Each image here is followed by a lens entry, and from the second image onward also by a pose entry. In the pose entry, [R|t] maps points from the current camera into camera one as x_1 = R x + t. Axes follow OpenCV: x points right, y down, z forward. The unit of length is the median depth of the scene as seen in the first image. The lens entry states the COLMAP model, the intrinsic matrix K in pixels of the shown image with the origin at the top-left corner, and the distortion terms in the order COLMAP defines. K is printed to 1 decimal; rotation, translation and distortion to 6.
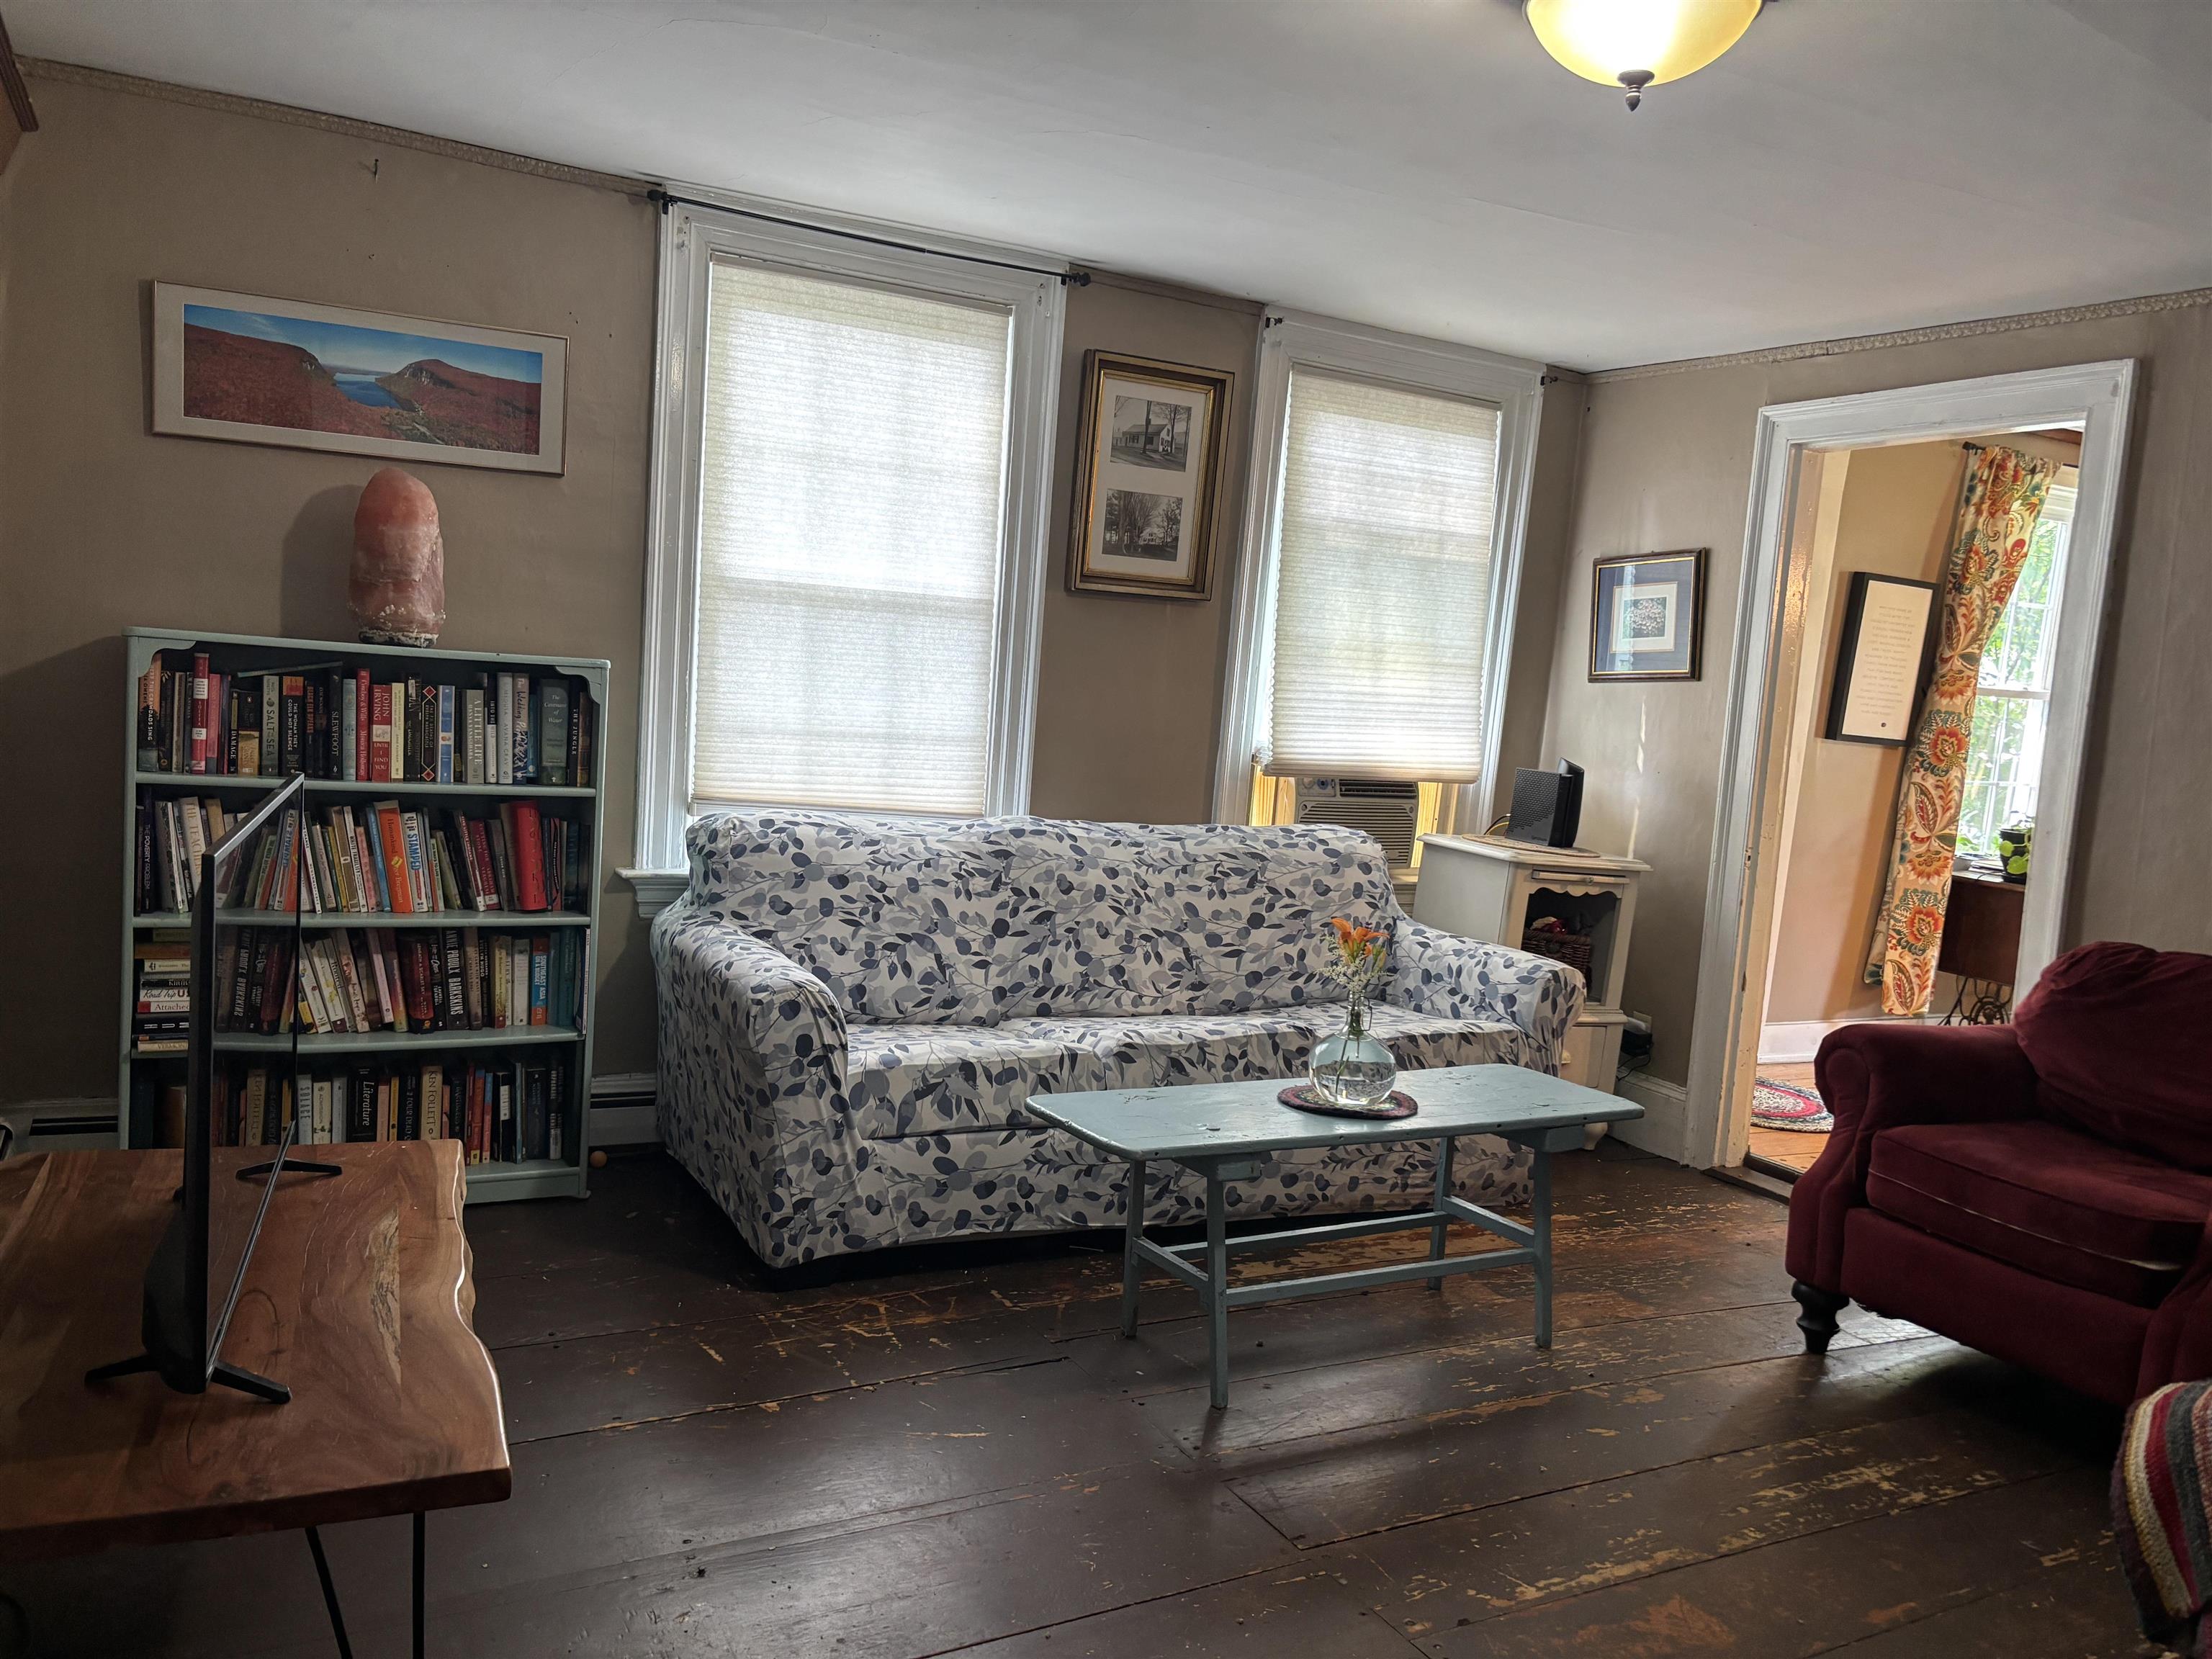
lens RADIAL K [[1667.4, 0, 1102.2], [0, 1667.4, 838.1], [0, 0, 1]] dist [0.020892, -0.020979]
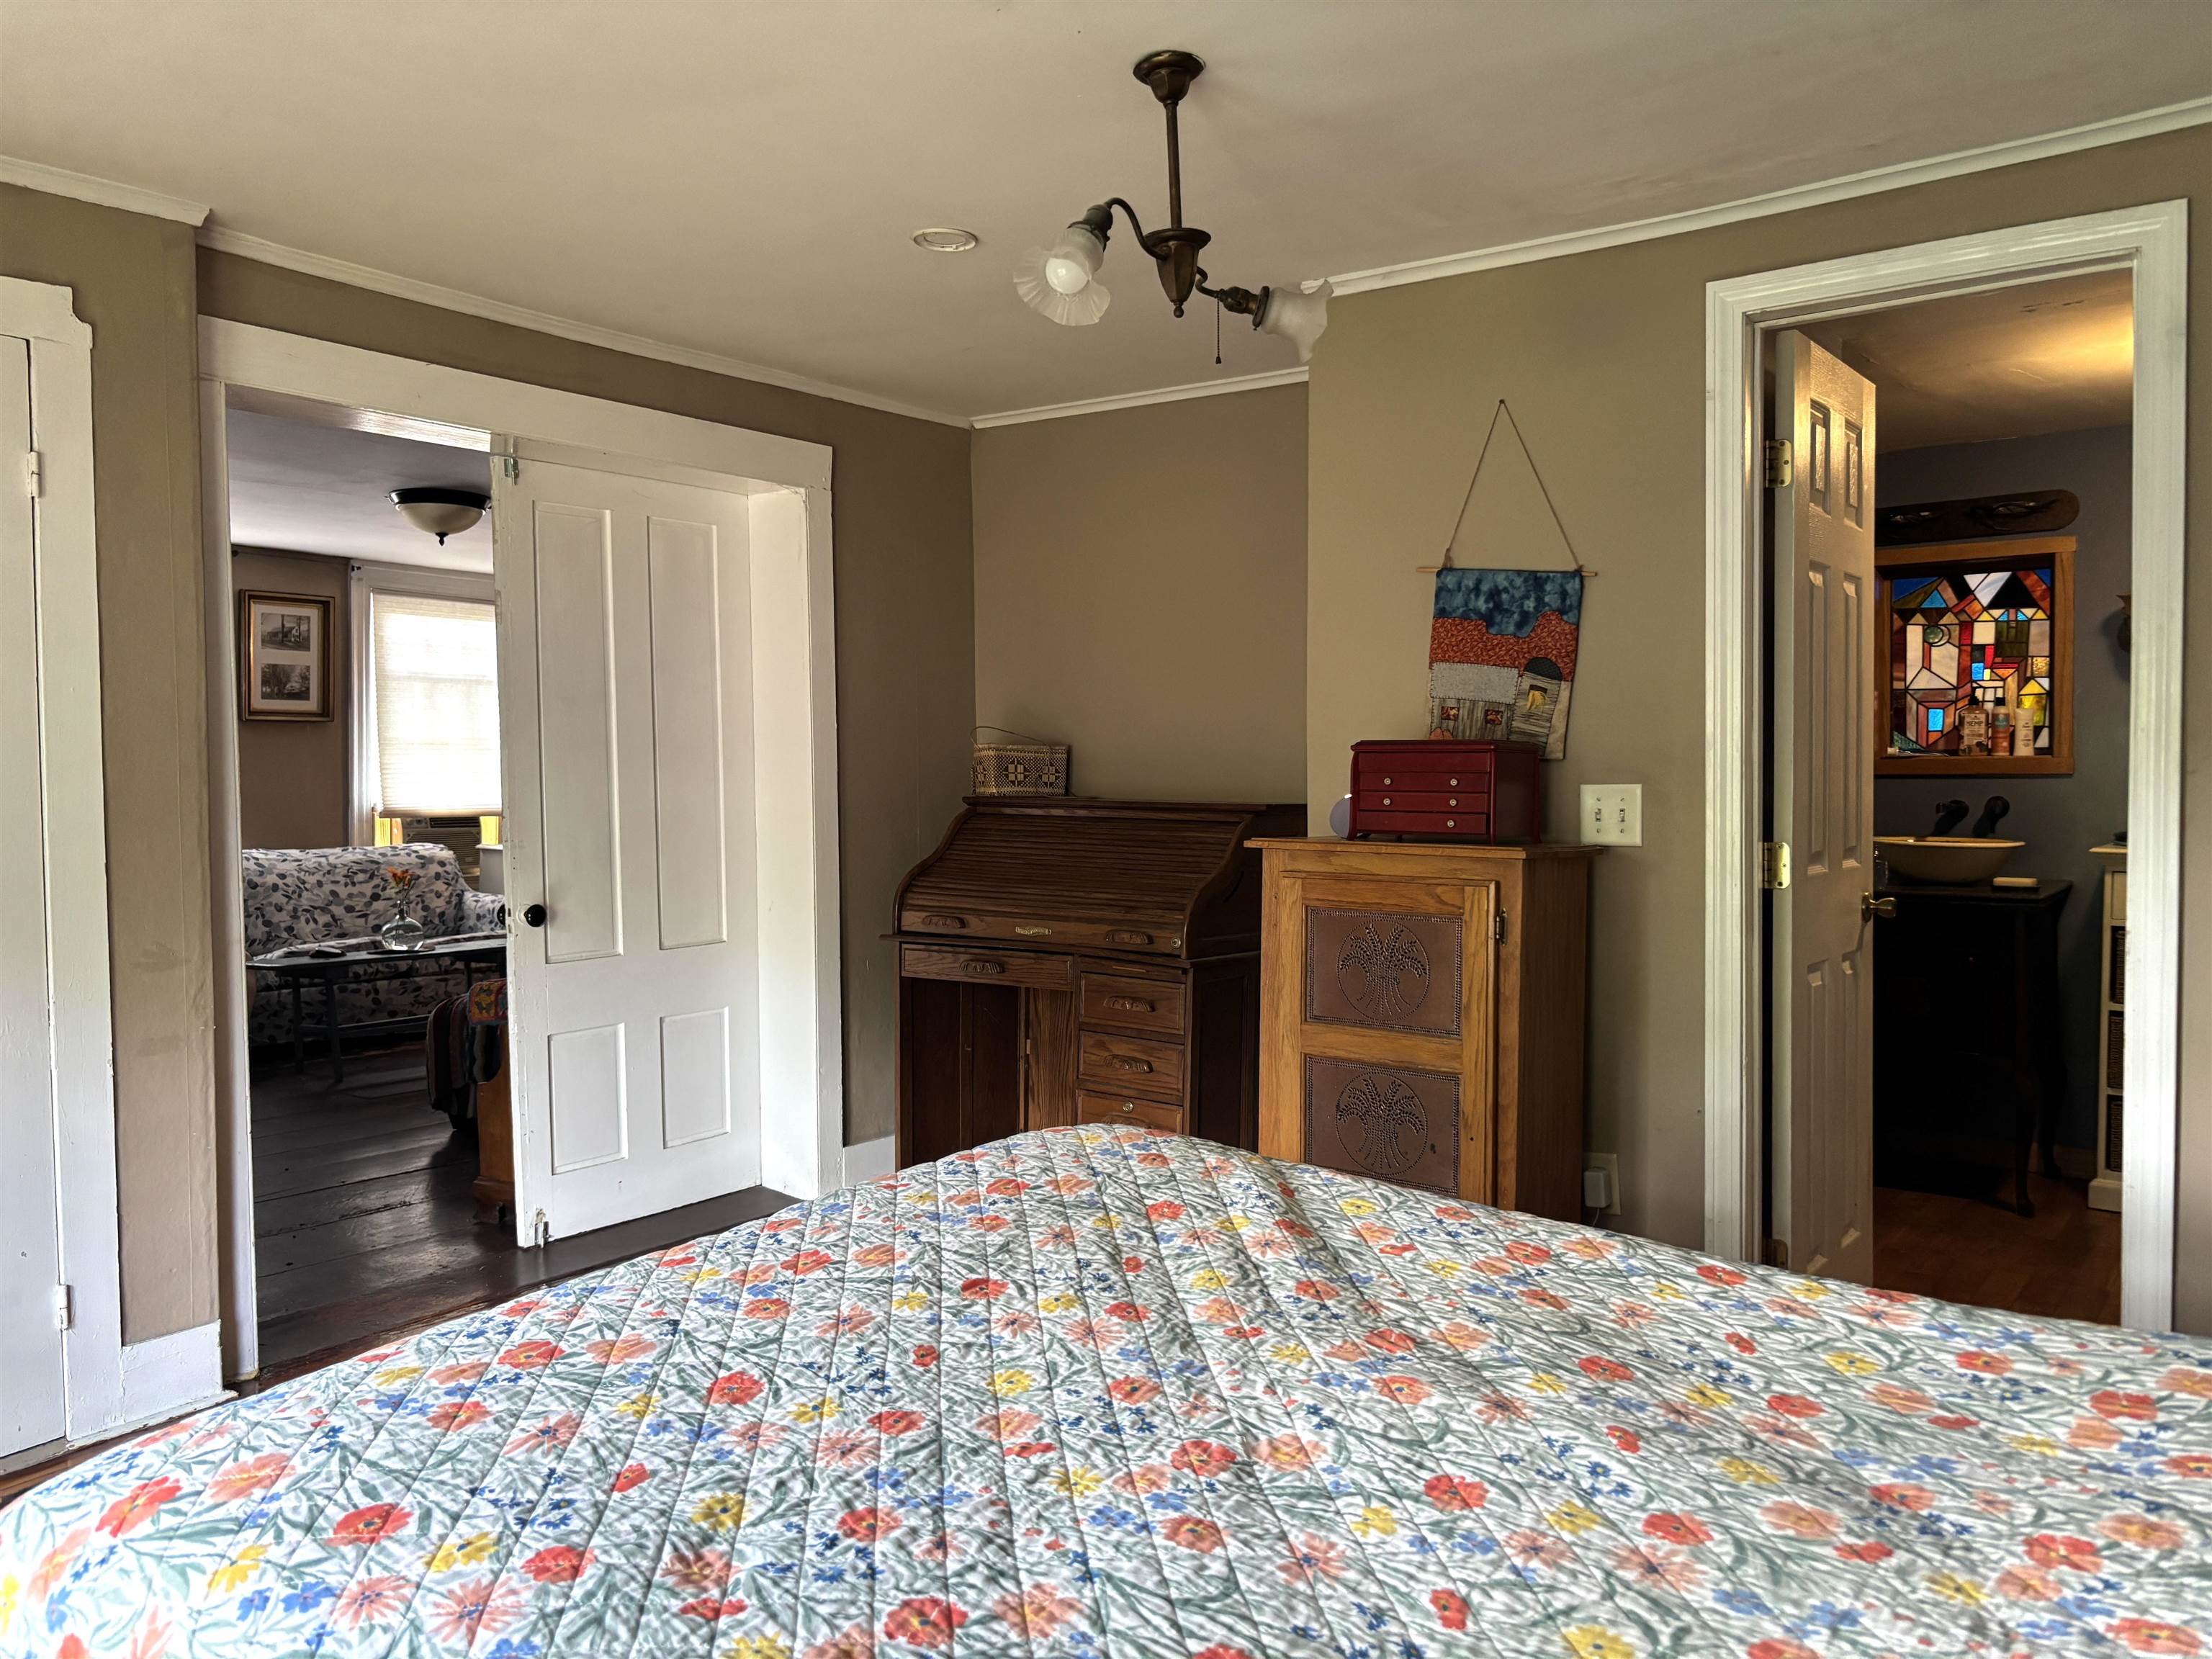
lens RADIAL K [[1667.4, 0, 1095.8], [0, 1667.4, 827.7], [0, 0, 1]] dist [0.020892, -0.020979]
pose [[0.913577, -0.080346, 0.398649, 0.088632], [0.101153, 0.994375, -0.031398, 0.110030], [-0.393884, 0.069009, 0.916566, -0.960284]]
